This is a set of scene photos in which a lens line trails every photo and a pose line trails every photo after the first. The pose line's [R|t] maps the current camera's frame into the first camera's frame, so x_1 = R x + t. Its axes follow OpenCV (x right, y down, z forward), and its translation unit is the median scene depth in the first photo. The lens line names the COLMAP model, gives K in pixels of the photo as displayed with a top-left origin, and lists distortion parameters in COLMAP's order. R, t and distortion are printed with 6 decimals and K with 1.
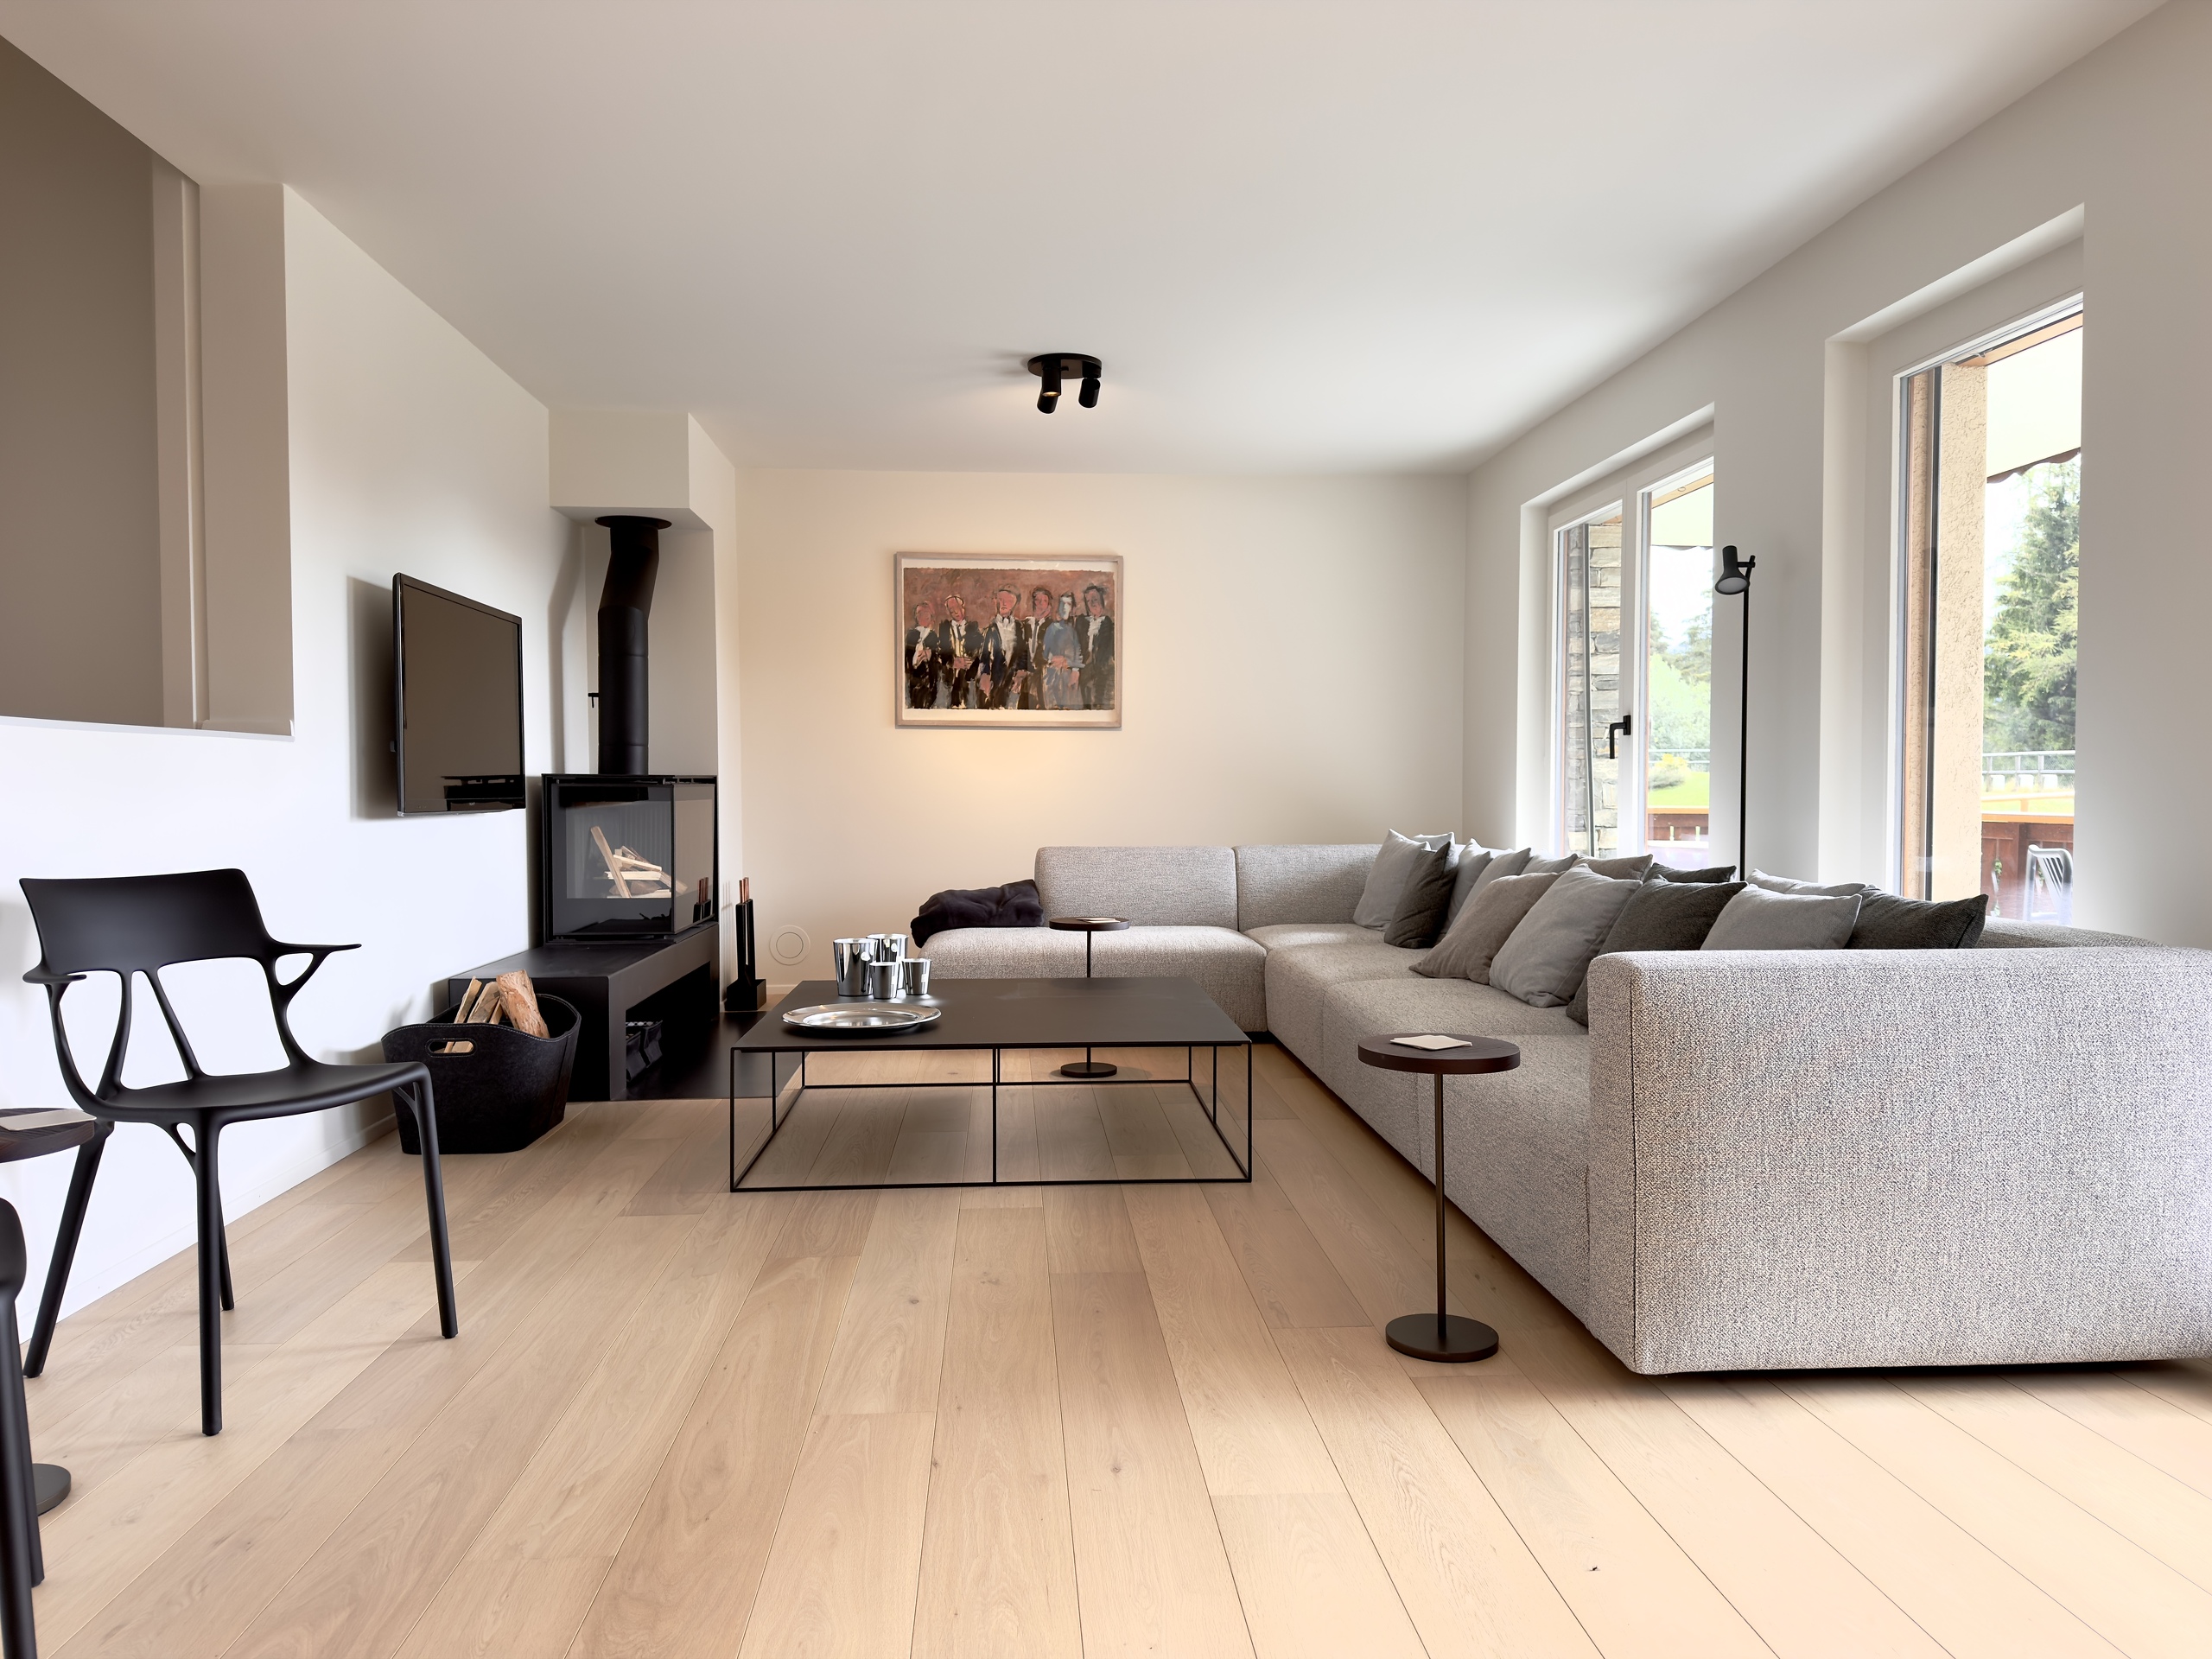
lens RADIAL K [[1527.4, 0, 1106.0], [0, 1527.4, 829.5], [0, 0, 1]] dist [0.069343, -0.108508]
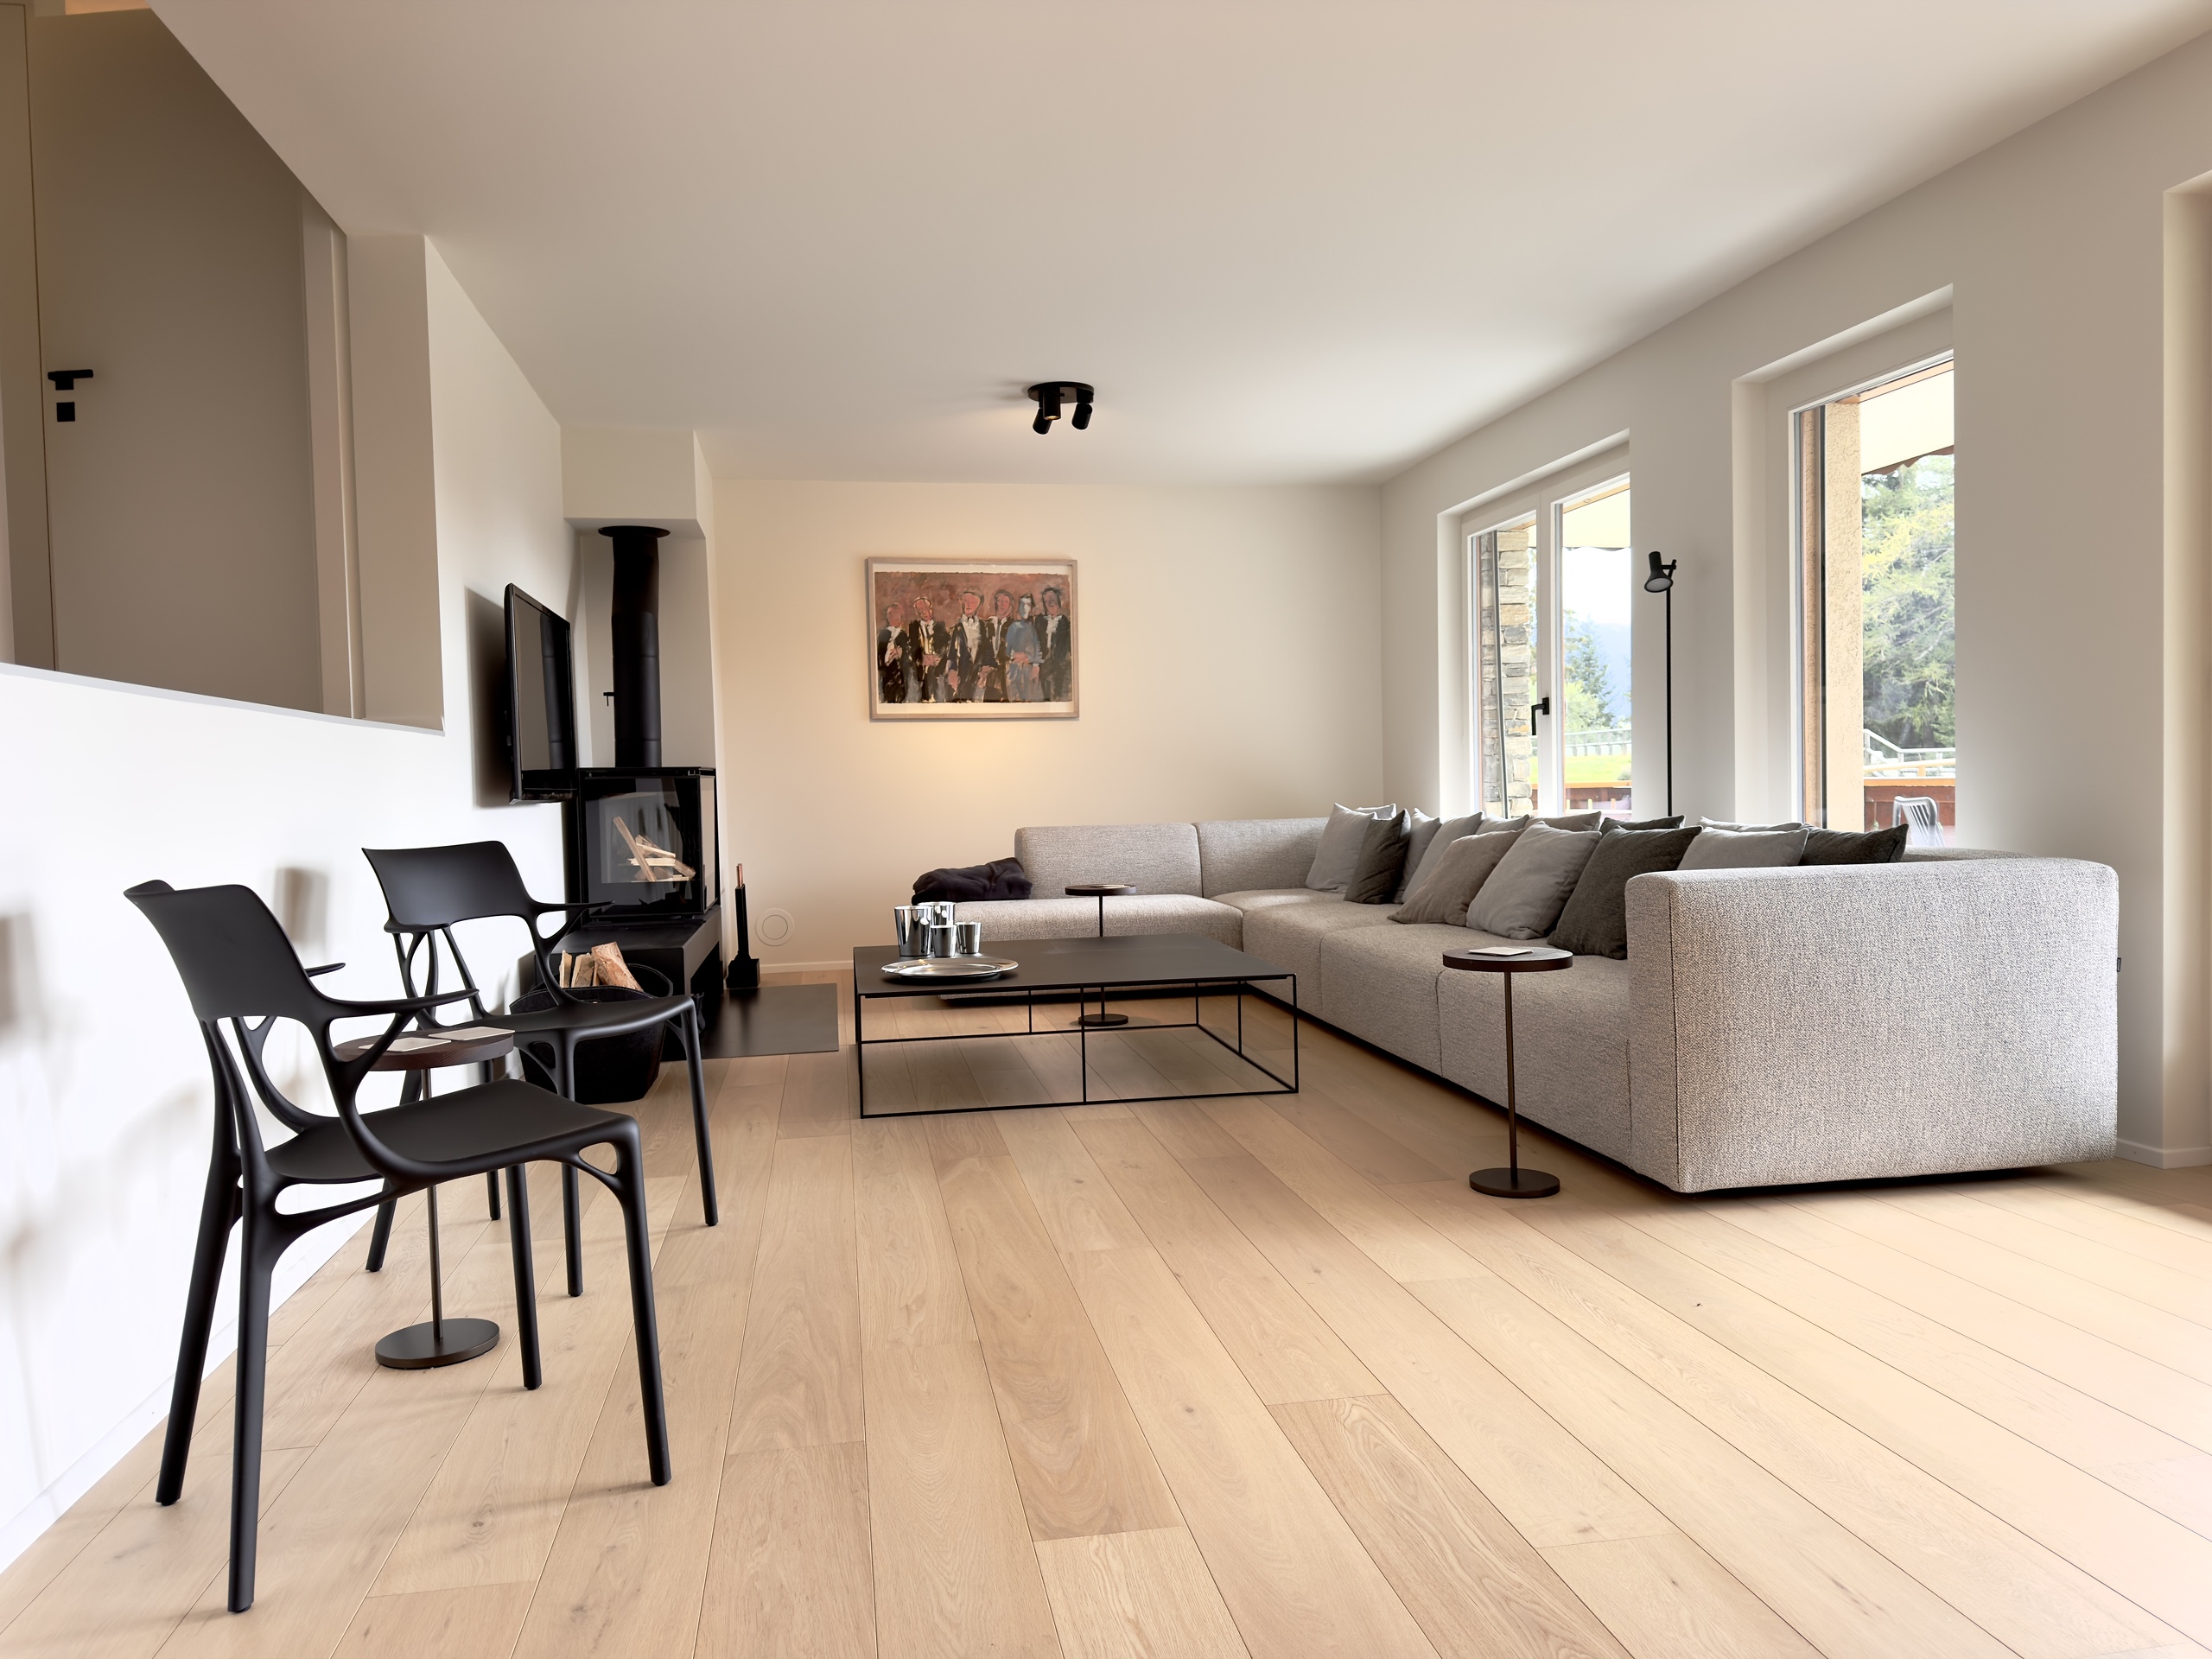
lens RADIAL K [[1519.6, 0, 1106.0], [0, 1519.6, 829.5], [0, 0, 1]] dist [0.093403, -0.180182]
pose [[0.993686, -0.025082, 0.109358, -0.108821], [0.024874, 0.999685, 0.003267, 0.011738], [-0.109406, -0.000526, 0.993997, -0.095585]]
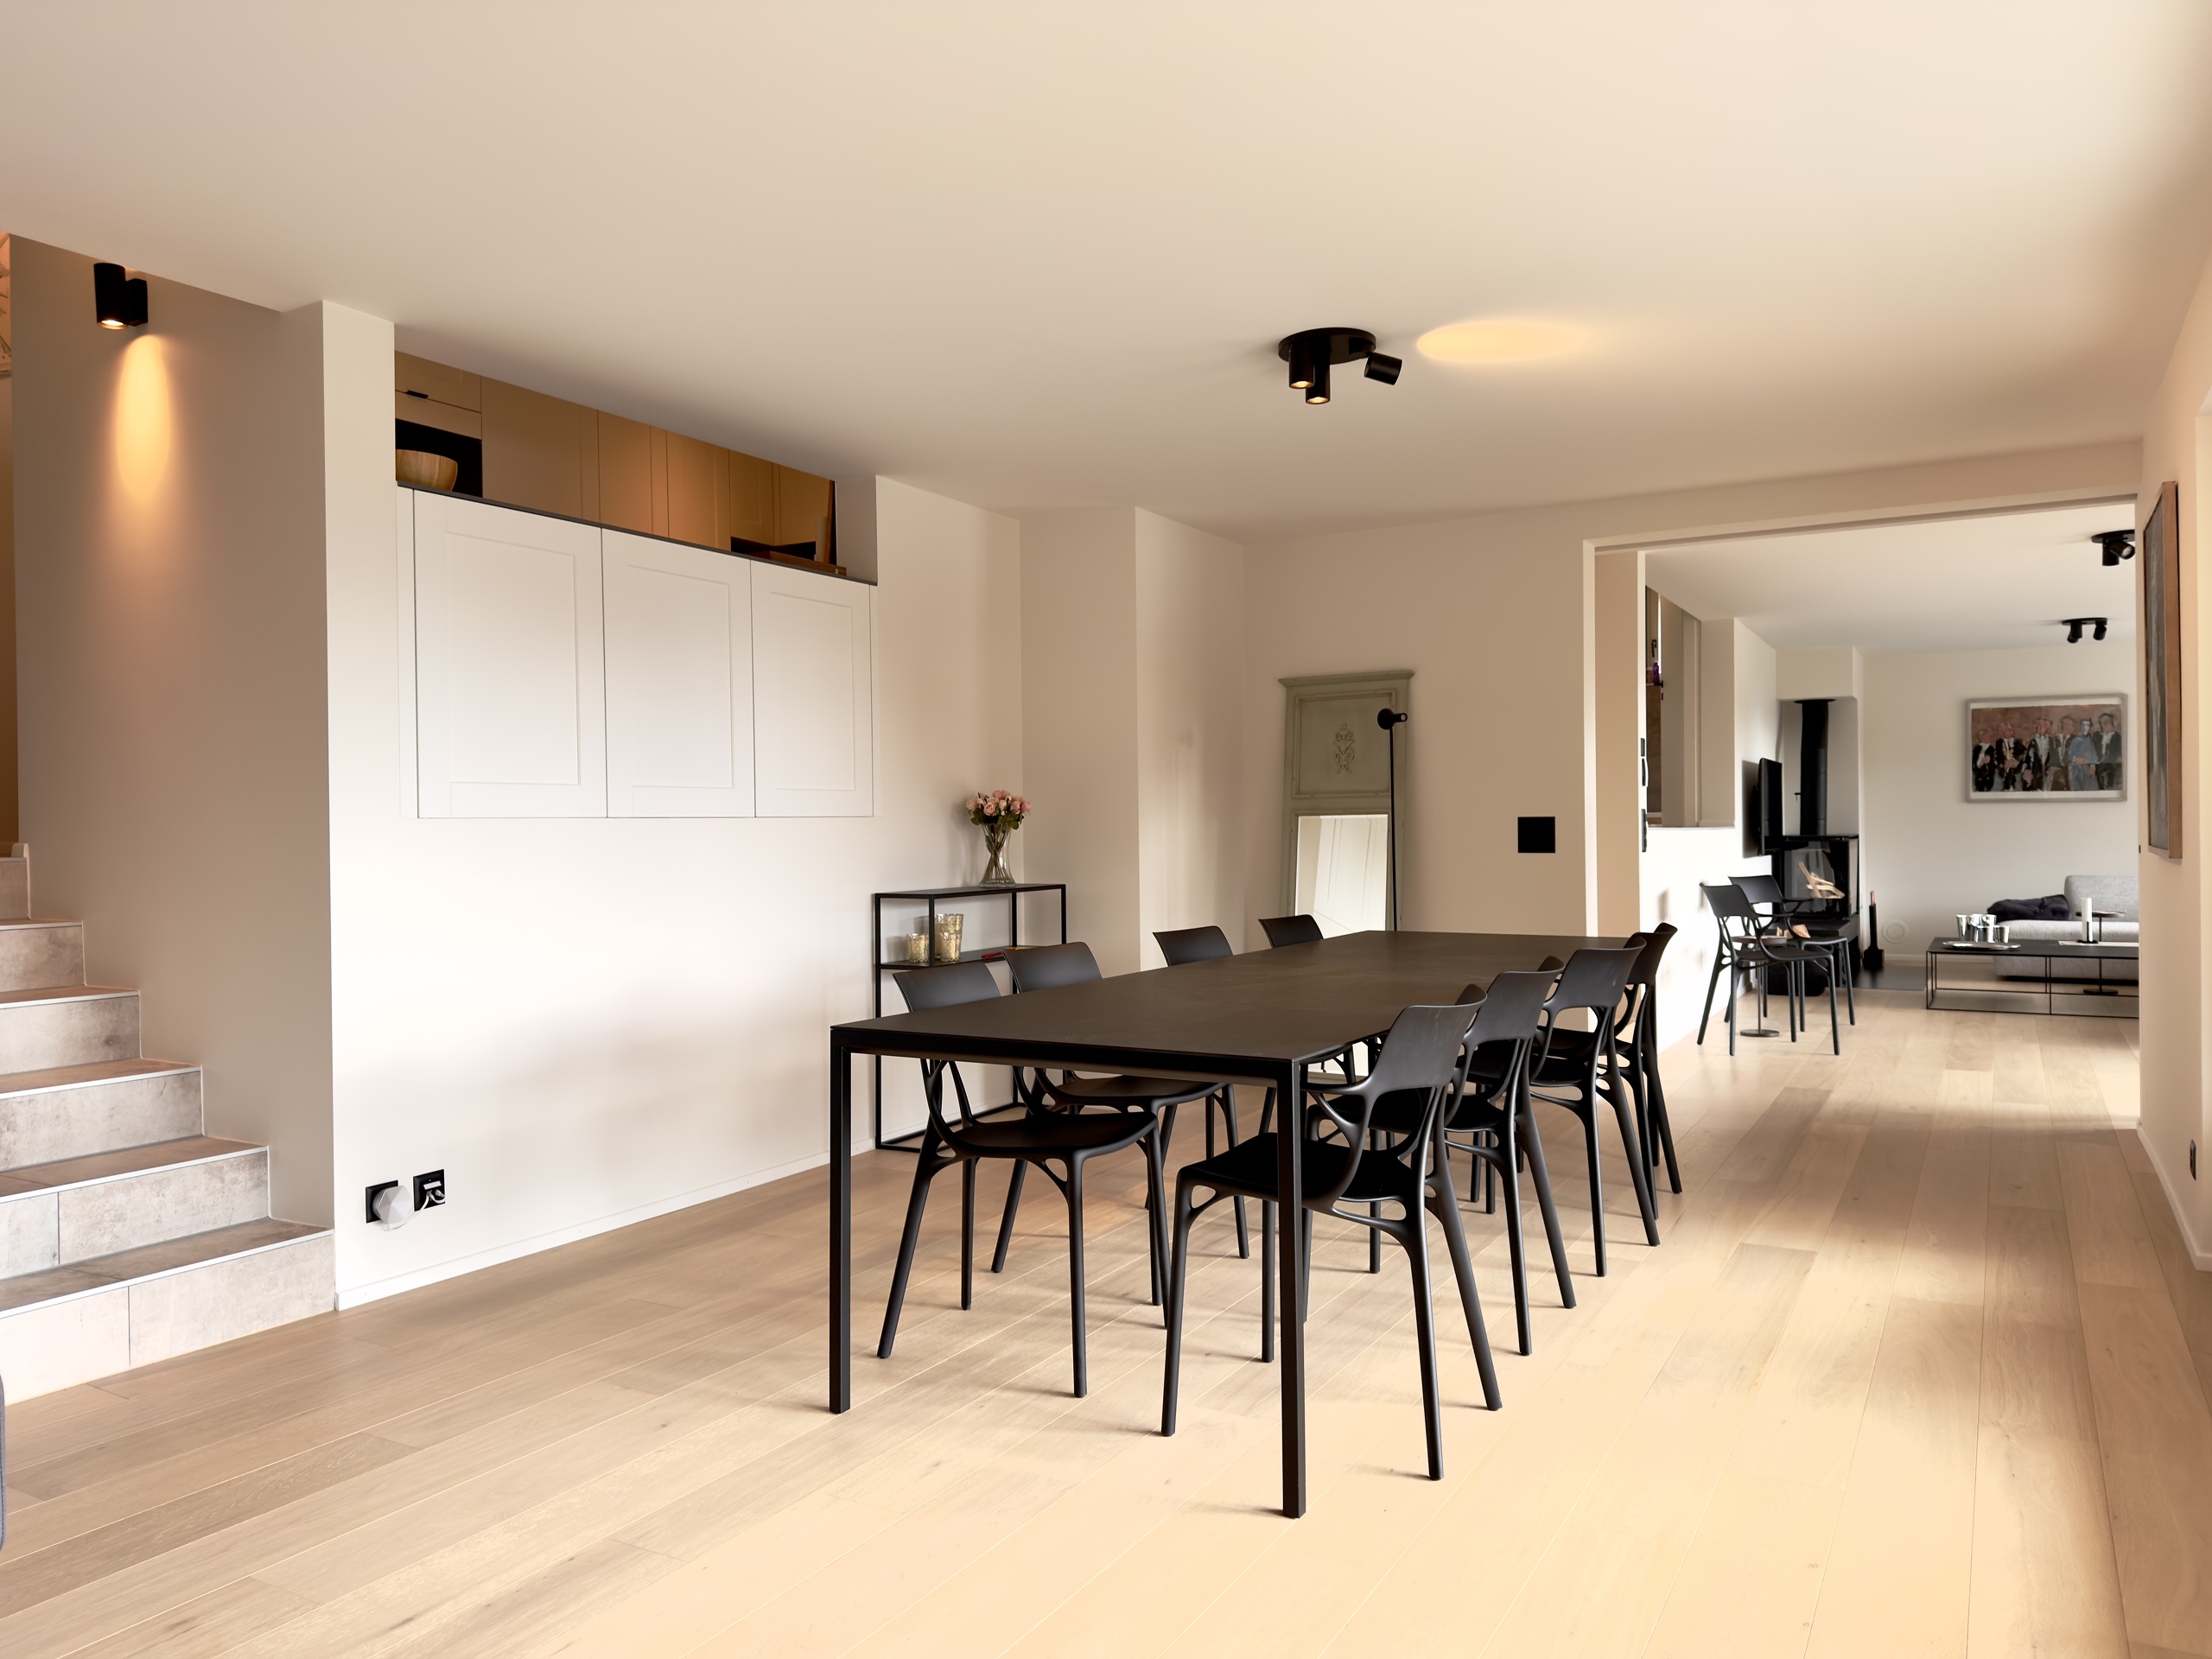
lens RADIAL K [[1522.7, 0, 1106.0], [0, 1522.7, 829.5], [0, 0, 1]] dist [-0.003083, -0.001462]
pose [[0.825339, -0.003932, -0.564624, 0.030997], [-0.007728, 0.999803, -0.018258, -0.000379], [0.564585, 0.019433, 0.825146, -1.074160]]
